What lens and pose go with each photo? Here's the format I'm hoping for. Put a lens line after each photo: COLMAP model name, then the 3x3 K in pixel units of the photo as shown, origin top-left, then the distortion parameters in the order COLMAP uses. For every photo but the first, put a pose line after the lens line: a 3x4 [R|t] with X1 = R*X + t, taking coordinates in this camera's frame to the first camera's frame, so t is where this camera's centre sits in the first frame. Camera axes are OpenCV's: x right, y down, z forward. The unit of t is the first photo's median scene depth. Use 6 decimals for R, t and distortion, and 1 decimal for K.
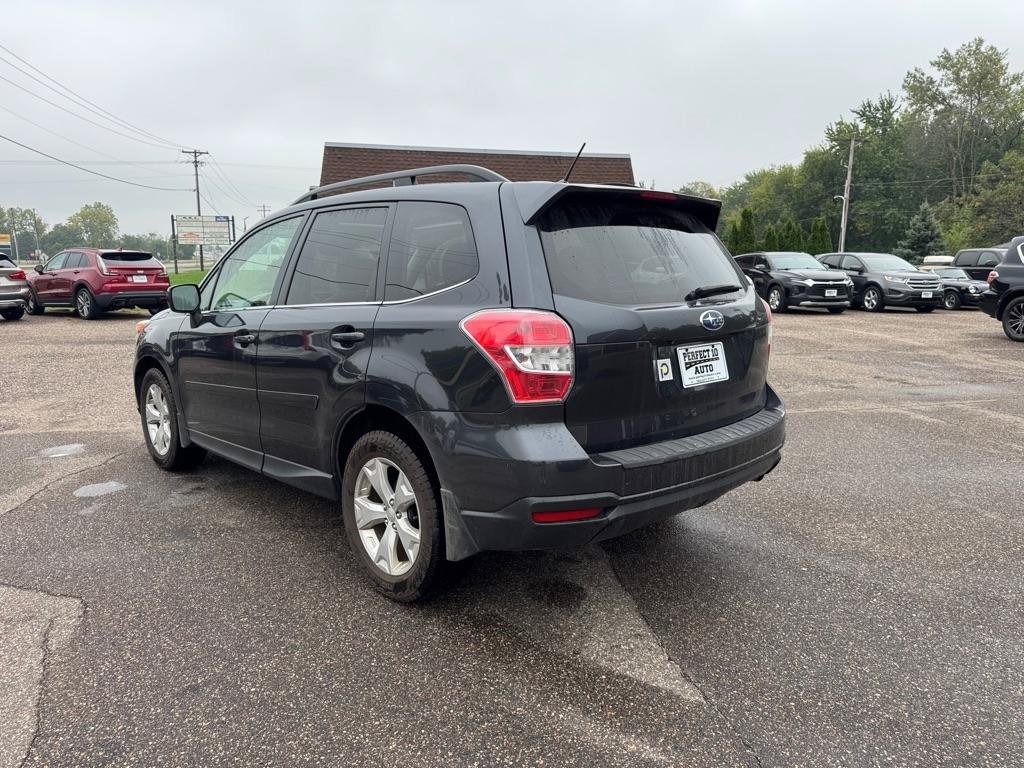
lens RADIAL K [[724.1, 0, 513.6], [0, 724.1, 381.6], [0, 0, 1]] dist [0.033036, -0.041766]
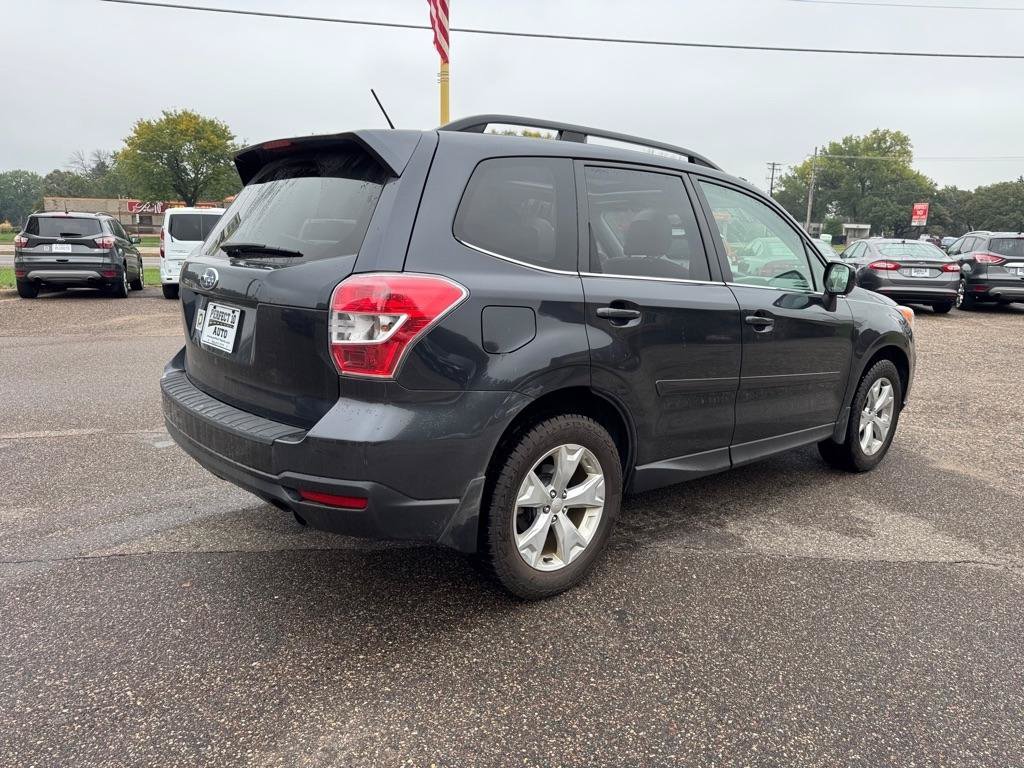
lens RADIAL K [[724.1, 0, 513.6], [0, 724.1, 381.6], [0, 0, 1]] dist [0.033036, -0.041766]
pose [[-0.035121, 0.195433, -0.980088, 0.201201], [-0.189505, 0.961598, 0.198537, -0.036398], [0.981251, 0.192705, 0.003263, 0.235754]]
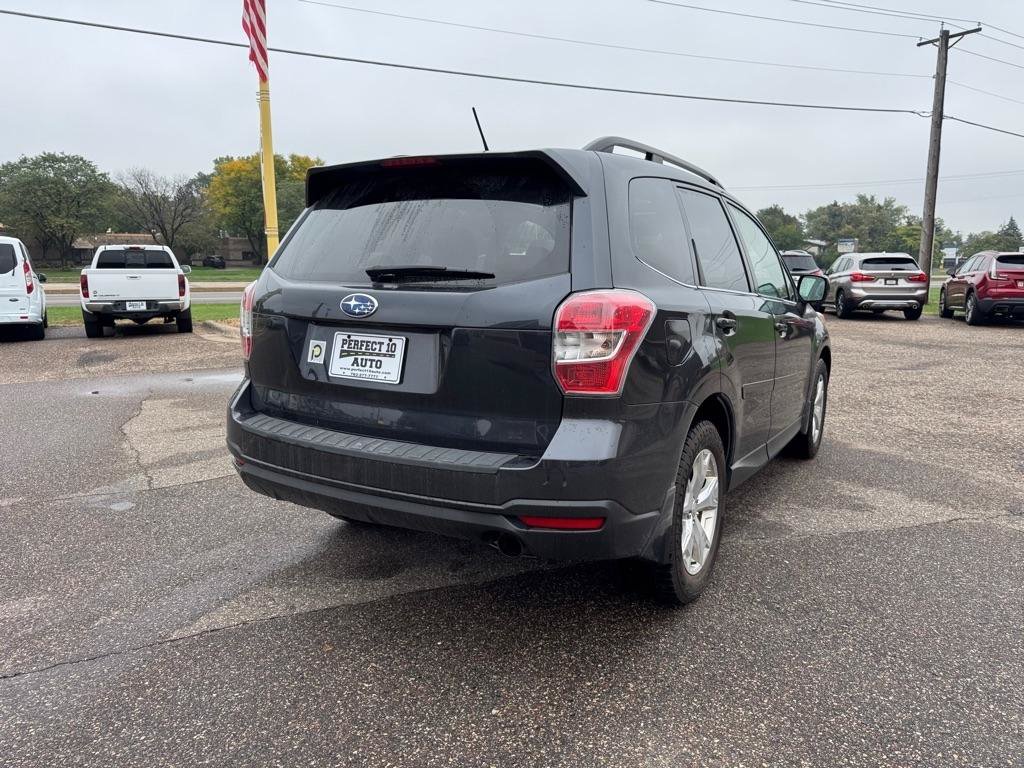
lens RADIAL K [[728.2, 0, 512.0], [0, 728.2, 384.0], [0, 0, 1]] dist [0.038201, -0.045551]
pose [[0.271696, 0.155998, -0.949656, 0.192967], [-0.164123, 0.979831, 0.113999, -0.020338], [0.948285, 0.124888, 0.291819, 0.156317]]
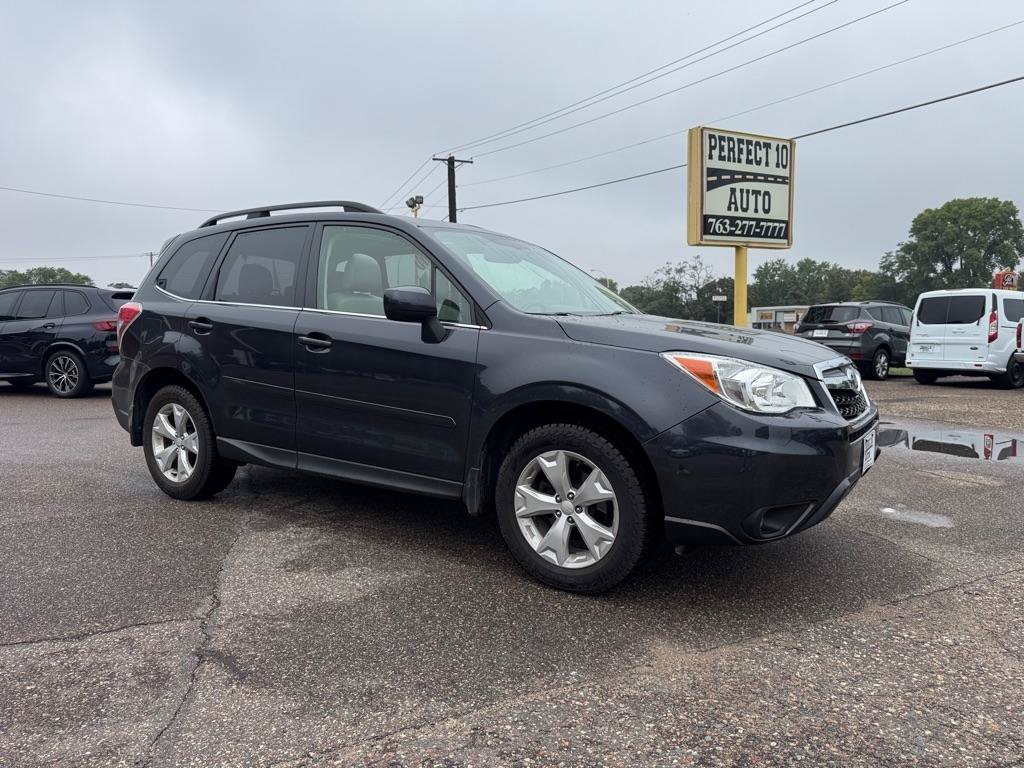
lens RADIAL K [[736.7, 0, 507.8], [0, 736.7, 374.8], [0, 0, 1]] dist [0.005392, -0.008858]
pose [[-0.973588, 0.020832, -0.227359, -0.010233], [-0.029875, 0.975642, 0.217325, -0.065727], [0.226348, 0.218377, -0.949251, 0.530124]]
